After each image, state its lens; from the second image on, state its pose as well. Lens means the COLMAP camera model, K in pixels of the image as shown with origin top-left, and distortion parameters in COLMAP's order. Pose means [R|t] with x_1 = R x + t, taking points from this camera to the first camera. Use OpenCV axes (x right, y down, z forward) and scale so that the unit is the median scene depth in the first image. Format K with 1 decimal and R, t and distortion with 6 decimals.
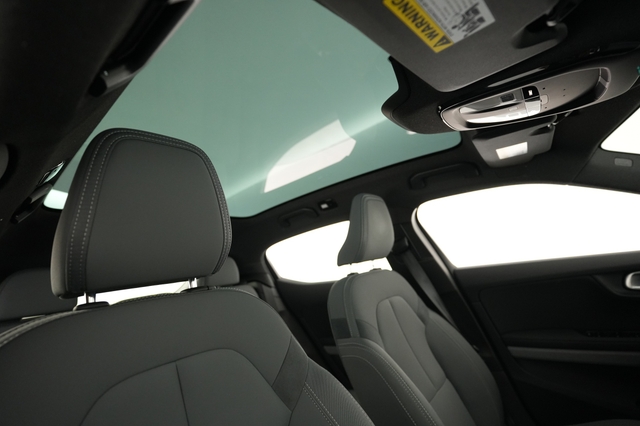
lens RADIAL K [[304.9, 0, 319.8], [0, 304.9, 212.6], [0, 0, 1]] dist [-0.005206, 0.001907]
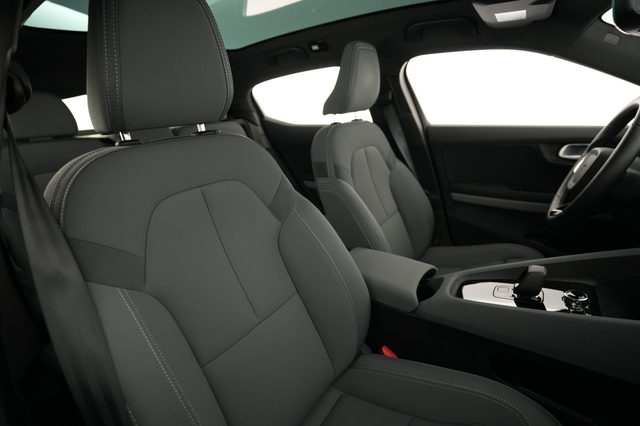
lens RADIAL K [[304.9, 0, 322.7], [0, 304.9, 211.2], [0, 0, 1]] dist [-0.005206, 0.001907]
pose [[0.993955, 0.064641, 0.088739, -0.015225], [-0.100036, 0.866266, 0.489465, -0.054385], [-0.045232, -0.495384, 0.867496, -0.102631]]
